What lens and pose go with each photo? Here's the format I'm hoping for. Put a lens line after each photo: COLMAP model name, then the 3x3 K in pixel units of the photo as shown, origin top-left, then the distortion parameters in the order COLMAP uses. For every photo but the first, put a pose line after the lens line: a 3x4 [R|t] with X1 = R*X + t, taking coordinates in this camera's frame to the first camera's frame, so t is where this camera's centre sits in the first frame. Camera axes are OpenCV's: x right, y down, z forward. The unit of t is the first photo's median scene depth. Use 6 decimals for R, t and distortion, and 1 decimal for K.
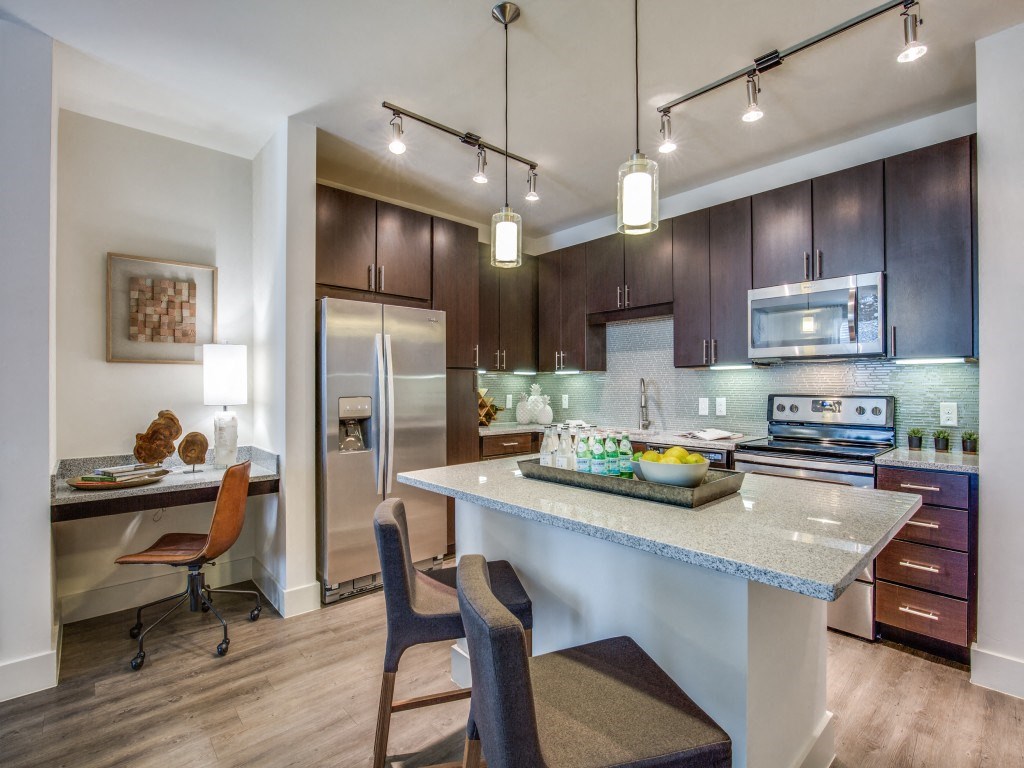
lens RADIAL K [[484.9, 0, 518.2], [0, 484.9, 386.0], [0, 0, 1]] dist [-0.002411, 0.000138]
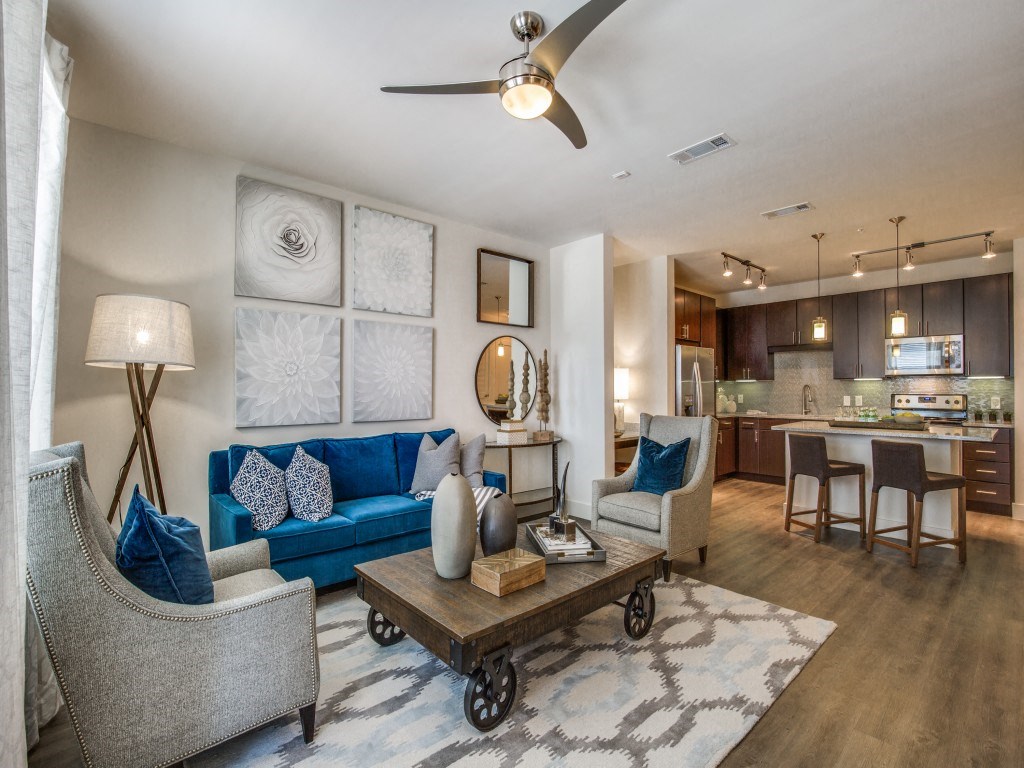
lens RADIAL K [[494.7, 0, 512.0], [0, 494.7, 384.0], [0, 0, 1]] dist [0.000067, 0.010061]
pose [[0.999783, -0.000145, 0.020851, -0.992157], [0.000313, 0.999967, -0.008057, -0.005672], [-0.020849, 0.008062, 0.999750, -0.885985]]
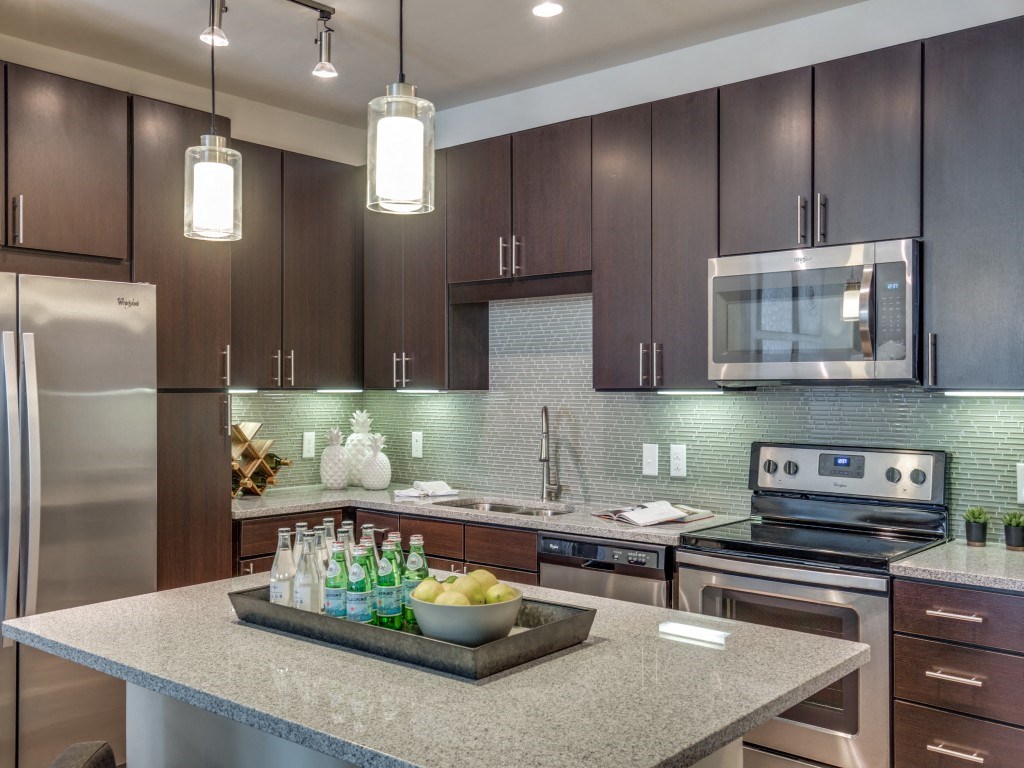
lens RADIAL K [[977.6, 0, 507.7], [0, 977.6, 380.7], [0, 0, 1]] dist [0.074282, -0.006318]
pose [[0.993708, 0.001919, 0.111988, 0.110496], [-0.001664, 0.999996, -0.002367, -0.050752], [-0.111992, 0.002166, 0.993707, -0.097515]]
